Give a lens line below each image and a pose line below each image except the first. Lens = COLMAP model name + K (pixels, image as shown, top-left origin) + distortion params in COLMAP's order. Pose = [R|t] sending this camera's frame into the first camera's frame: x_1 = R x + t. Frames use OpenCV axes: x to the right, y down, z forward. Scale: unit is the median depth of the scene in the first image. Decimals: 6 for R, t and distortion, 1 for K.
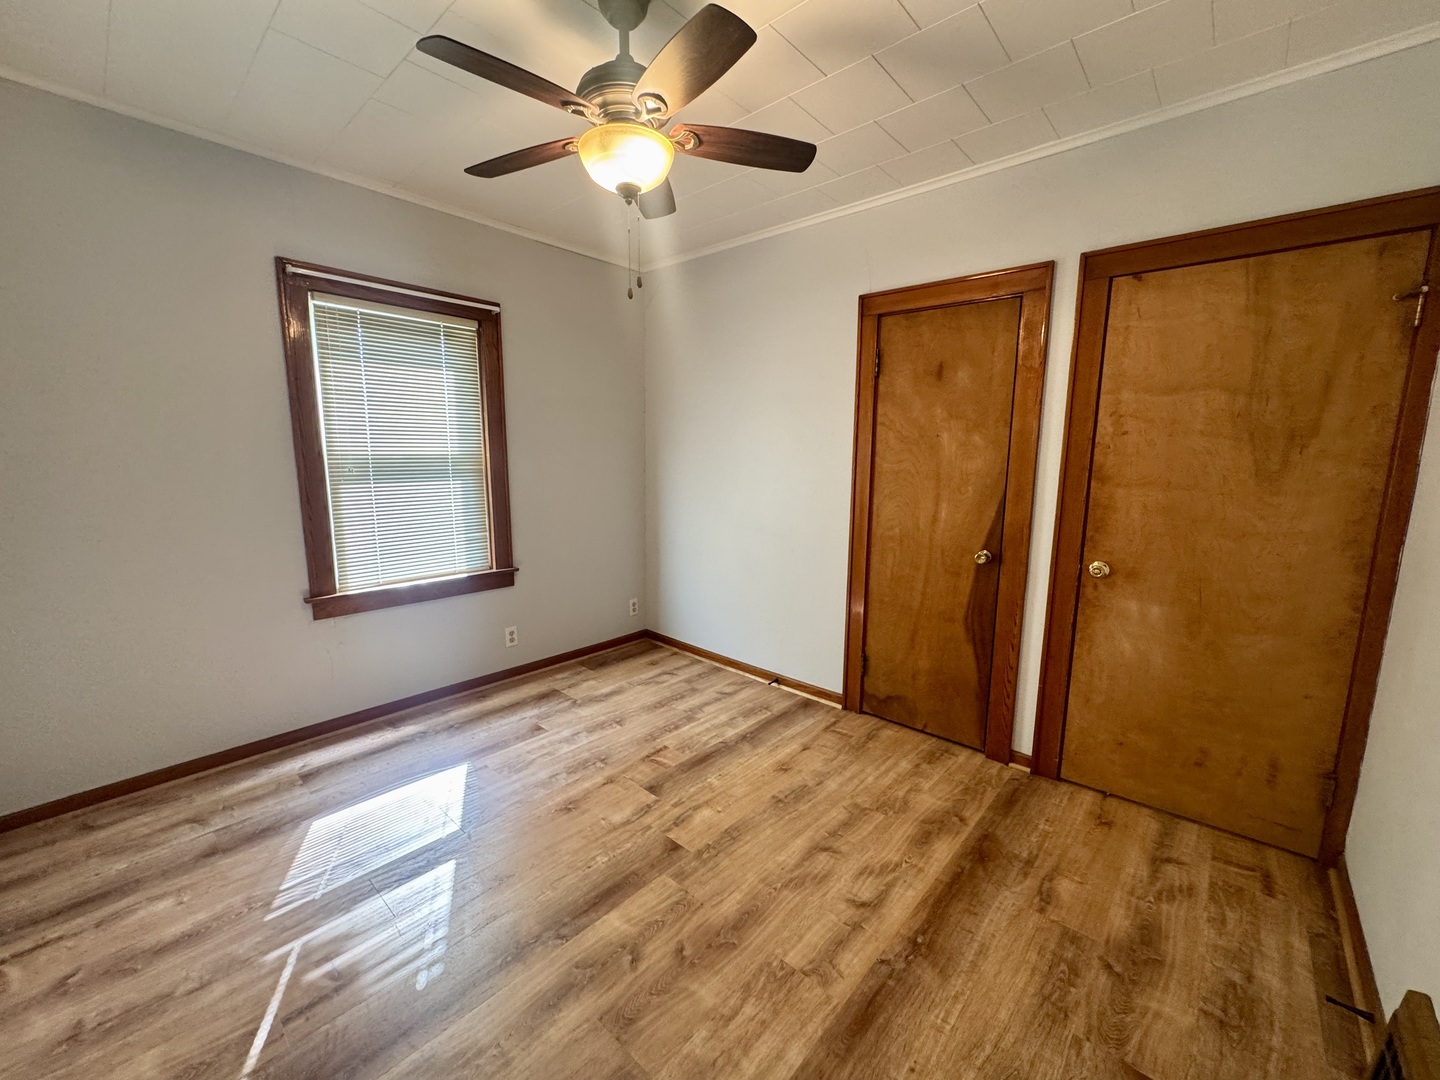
lens RADIAL K [[572.4, 0, 719.4], [0, 572.4, 538.3], [0, 0, 1]] dist [-0.006460, 0.000795]
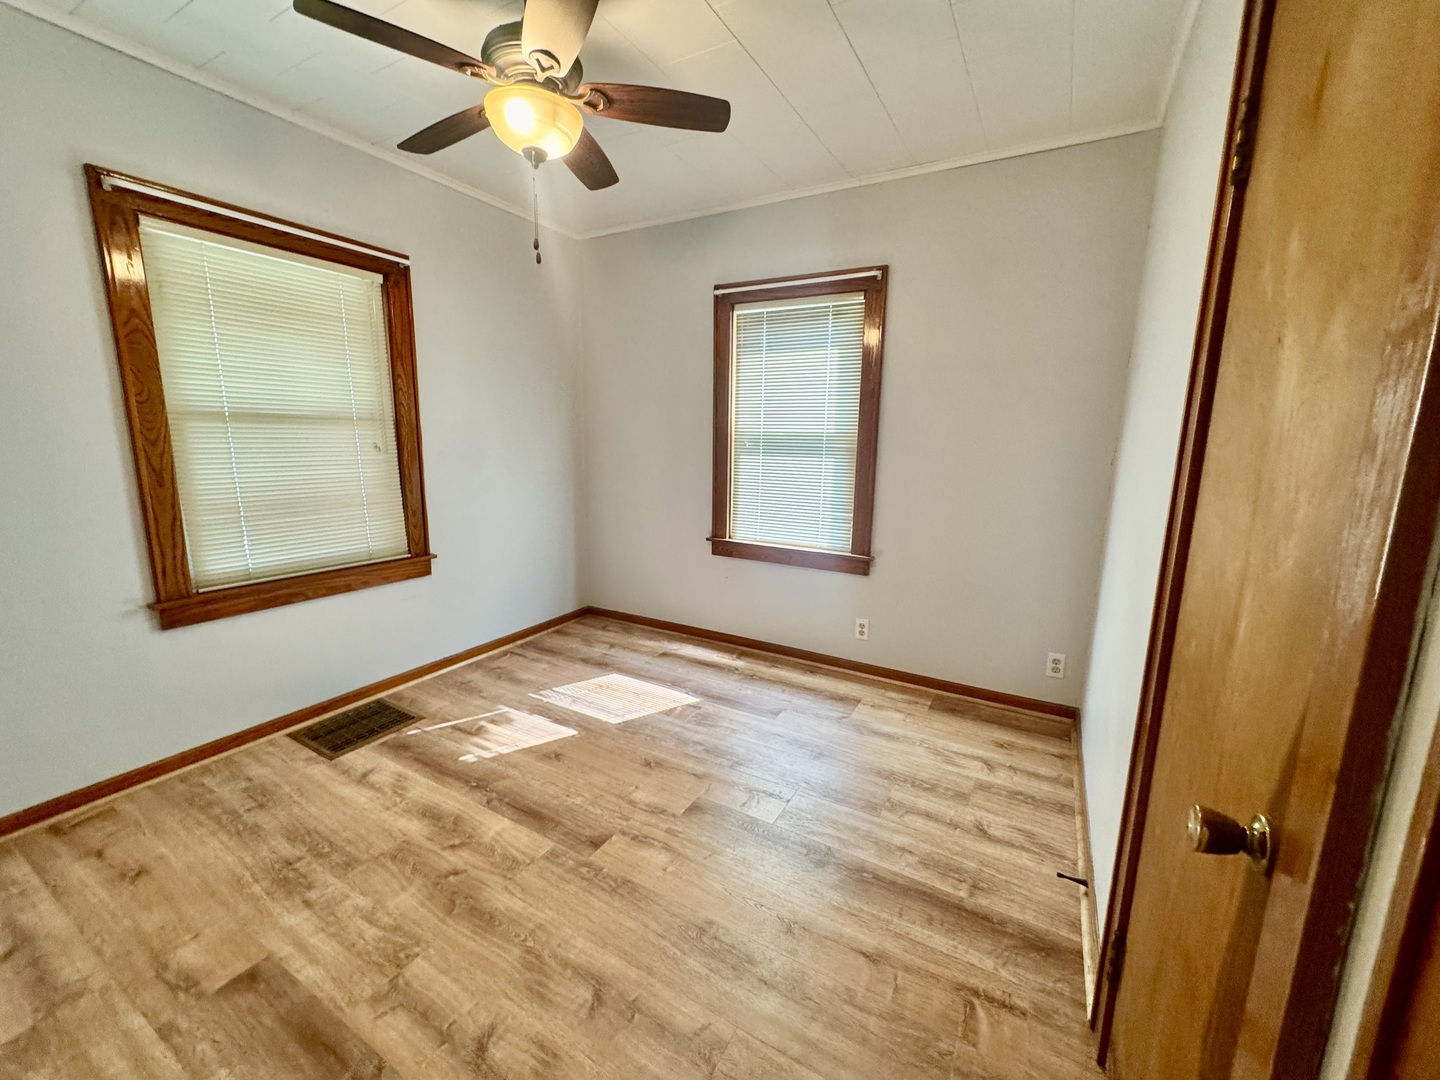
lens RADIAL K [[572.4, 0, 719.4], [0, 572.4, 538.3], [0, 0, 1]] dist [-0.006460, 0.000795]
pose [[0.217251, 0.171072, -0.961008, 0.672994], [-0.160698, 0.977357, 0.137654, -0.094853], [0.962797, 0.124526, 0.239822, 0.783207]]
